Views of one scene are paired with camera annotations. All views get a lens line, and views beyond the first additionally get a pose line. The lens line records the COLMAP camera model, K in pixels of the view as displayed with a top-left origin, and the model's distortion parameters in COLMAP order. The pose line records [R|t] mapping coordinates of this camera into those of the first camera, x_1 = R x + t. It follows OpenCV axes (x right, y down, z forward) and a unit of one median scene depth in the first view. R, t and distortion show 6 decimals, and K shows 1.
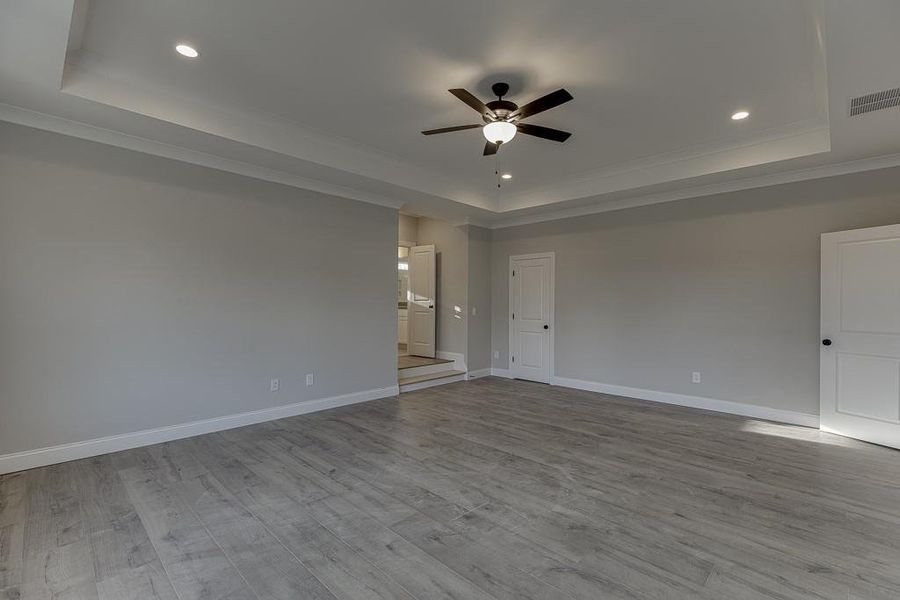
lens RADIAL K [[403.3, 0, 457.9], [0, 403.3, 304.4], [0, 0, 1]] dist [0.008046, -0.000174]
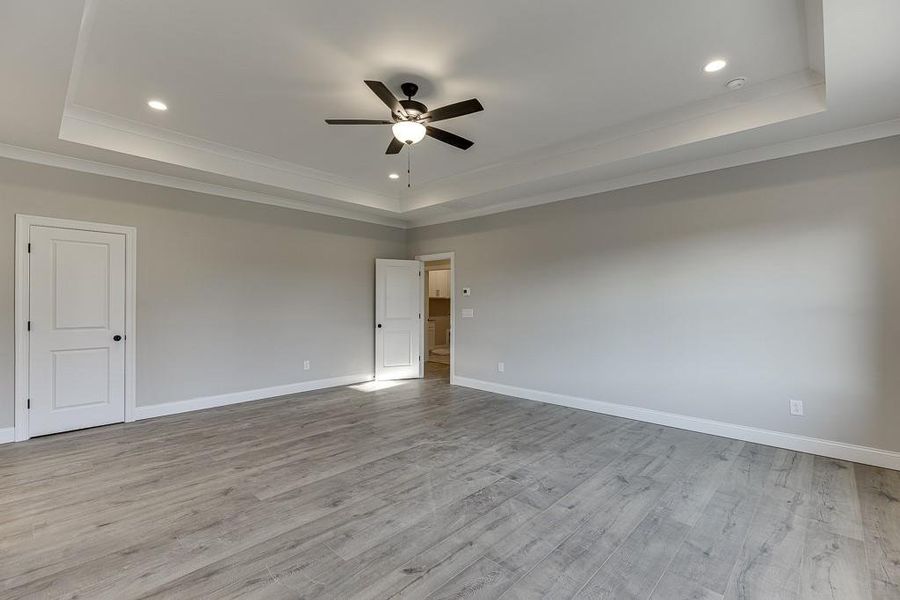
lens RADIAL K [[403.3, 0, 454.9], [0, 403.3, 299.2], [0, 0, 1]] dist [0.008046, -0.000174]
pose [[-0.008562, 0.003324, 0.999958, -0.895873], [0.002288, 0.999992, -0.003305, -0.009110], [-0.999961, 0.002259, -0.008569, 0.886898]]
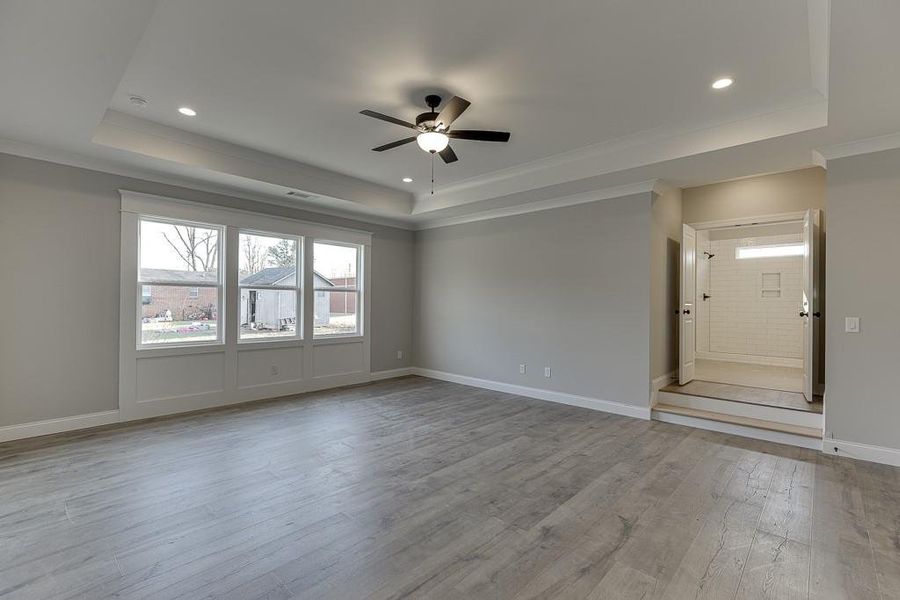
lens RADIAL K [[403.3, 0, 452.8], [0, 403.3, 304.1], [0, 0, 1]] dist [0.008046, -0.000174]
pose [[0.014659, -0.005270, -0.999879, 1.142681], [-0.013828, 0.999889, -0.005473, 0.003304], [0.999797, 0.013907, 0.014584, 1.032842]]
